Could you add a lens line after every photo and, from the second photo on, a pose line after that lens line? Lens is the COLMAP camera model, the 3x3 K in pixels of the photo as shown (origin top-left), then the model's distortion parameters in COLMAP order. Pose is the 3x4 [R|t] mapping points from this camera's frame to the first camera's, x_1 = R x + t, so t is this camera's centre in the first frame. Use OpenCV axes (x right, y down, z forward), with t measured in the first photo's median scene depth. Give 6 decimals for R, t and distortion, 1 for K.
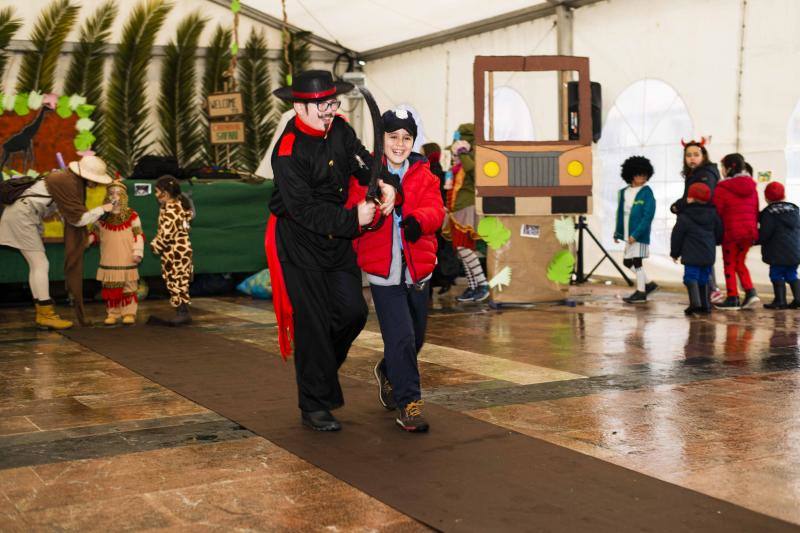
lens RADIAL K [[1156.1, 0, 398.3], [0, 1156.1, 266.5], [0, 0, 1]] dist [0.021975, 0.000000]
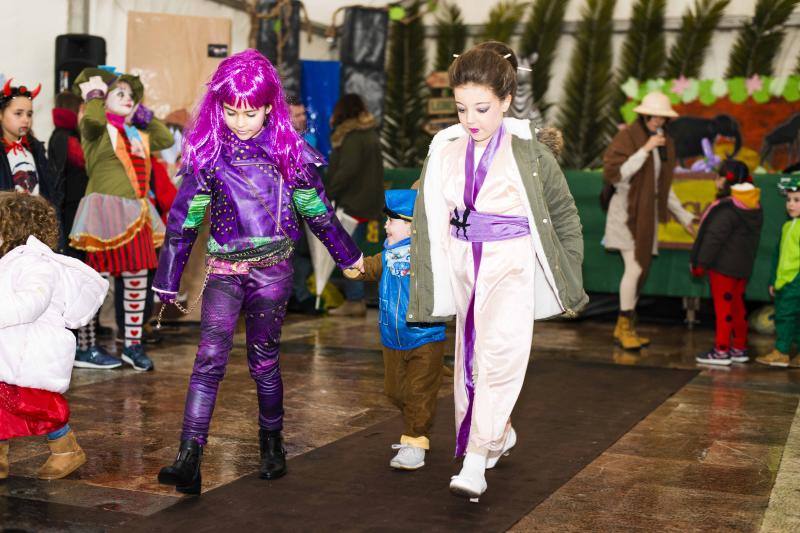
lens RADIAL K [[1156.1, 0, 402.9], [0, 1156.1, 268.6], [0, 0, 1]] dist [0.021975, 0.000000]
pose [[0.644689, 0.080041, -0.760243, 0.143317], [-0.086065, 0.995780, 0.031855, -0.011820], [0.759584, 0.044894, 0.648858, 0.242264]]
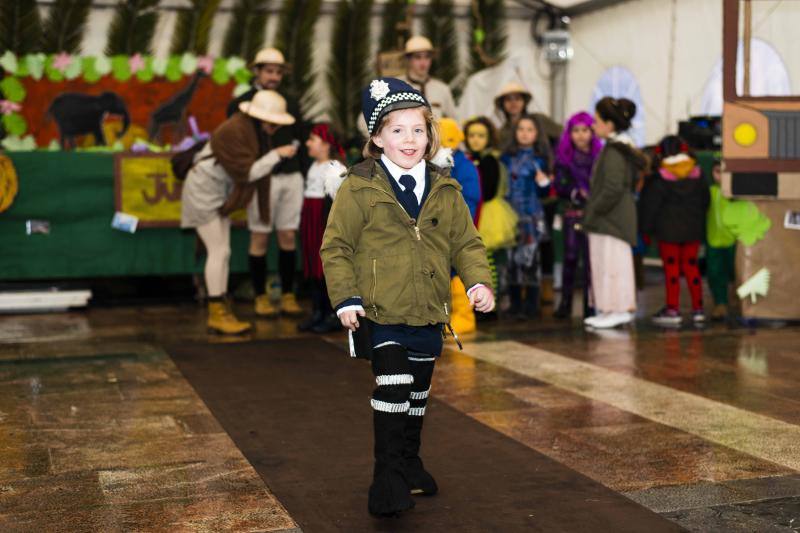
lens RADIAL K [[1156.1, 0, 398.1], [0, 1156.1, 278.2], [0, 0, 1]] dist [0.021975, 0.000000]
pose [[0.985505, 0.022598, -0.168134, -0.006802], [-0.019146, 0.999572, 0.022121, -0.003910], [0.168562, -0.018581, 0.985516, 0.162239]]
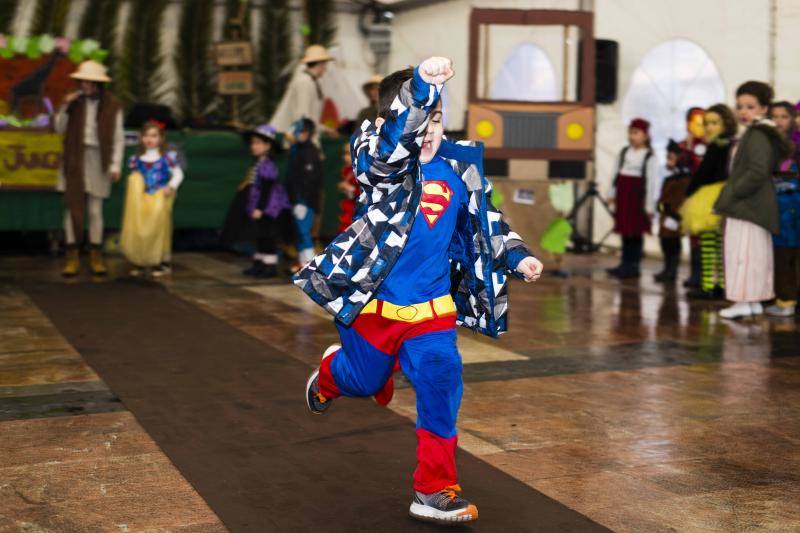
lens RADIAL K [[1156.1, 0, 399.0], [0, 1156.1, 279.0], [0, 0, 1]] dist [0.021975, 0.000000]
pose [[0.997614, 0.039950, -0.056303, 0.045884], [-0.037286, 0.998171, 0.047583, -0.002945], [0.058101, -0.045371, 0.997279, 0.033009]]
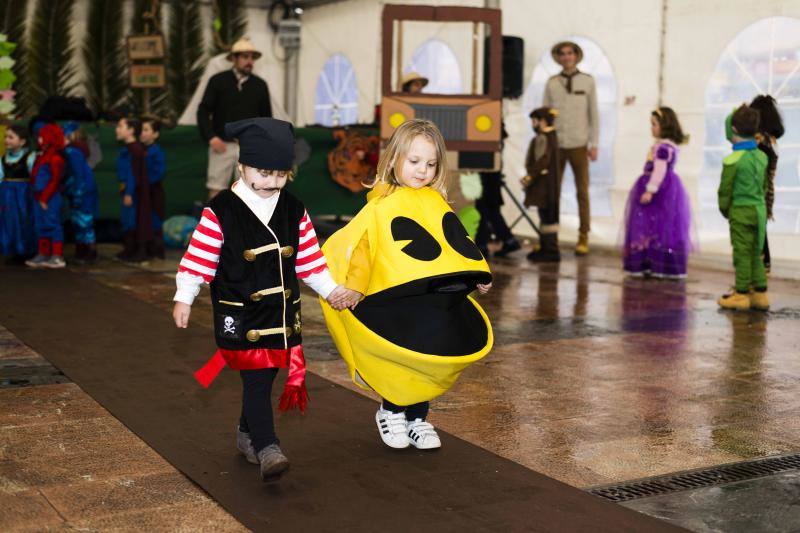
lens RADIAL K [[1156.1, 0, 398.6], [0, 1156.1, 277.4], [0, 0, 1]] dist [0.021975, 0.000000]
pose [[0.999156, 0.031410, 0.026478, 0.039713], [-0.032591, 0.998437, 0.045406, 0.002295], [-0.025011, -0.046230, 0.998618, 0.011264]]
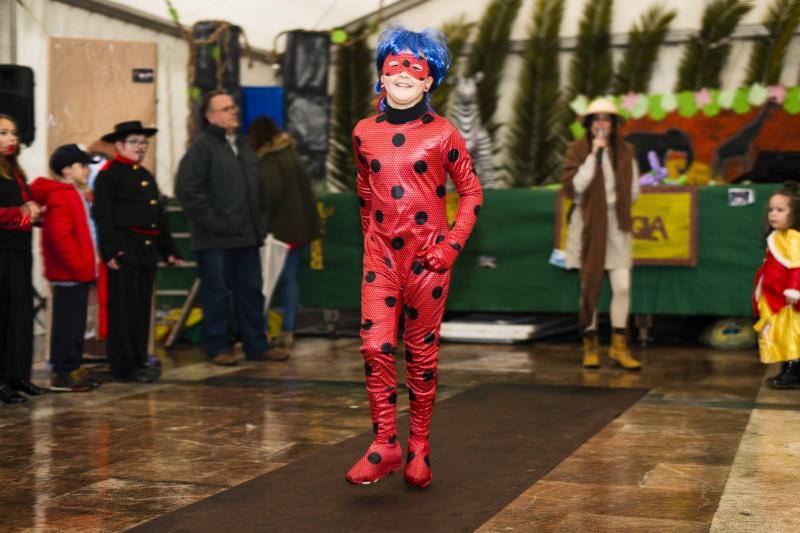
lens RADIAL K [[1156.1, 0, 403.8], [0, 1156.1, 271.0], [0, 0, 1]] dist [0.021975, 0.000000]
pose [[0.667396, 0.039721, -0.743643, 0.137805], [-0.051837, 0.998632, 0.006819, -0.010297], [0.742897, 0.033997, 0.668542, 0.263846]]
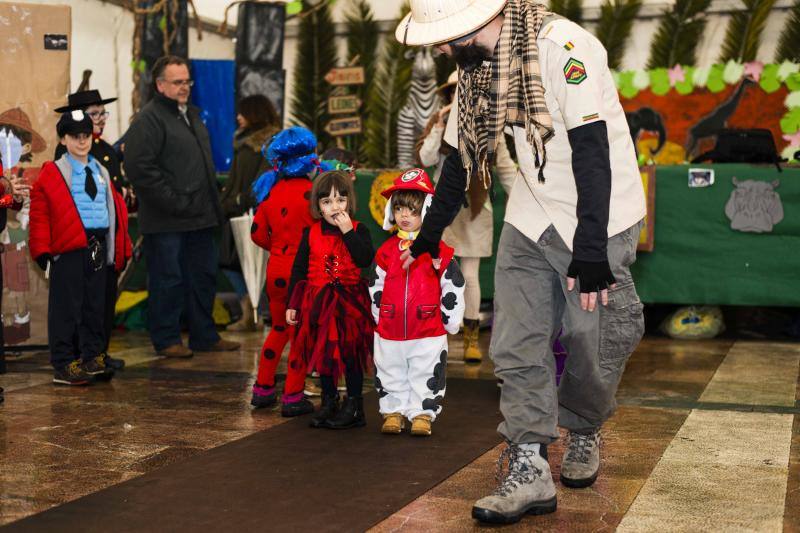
lens RADIAL K [[1156.1, 0, 401.1], [0, 1156.1, 265.4], [0, 0, 1]] dist [0.021975, 0.000000]
pose [[0.666854, 0.051632, -0.743398, 0.129964], [-0.058217, 0.998157, 0.017103, -0.011942], [0.742911, 0.031874, 0.668631, 0.307049]]
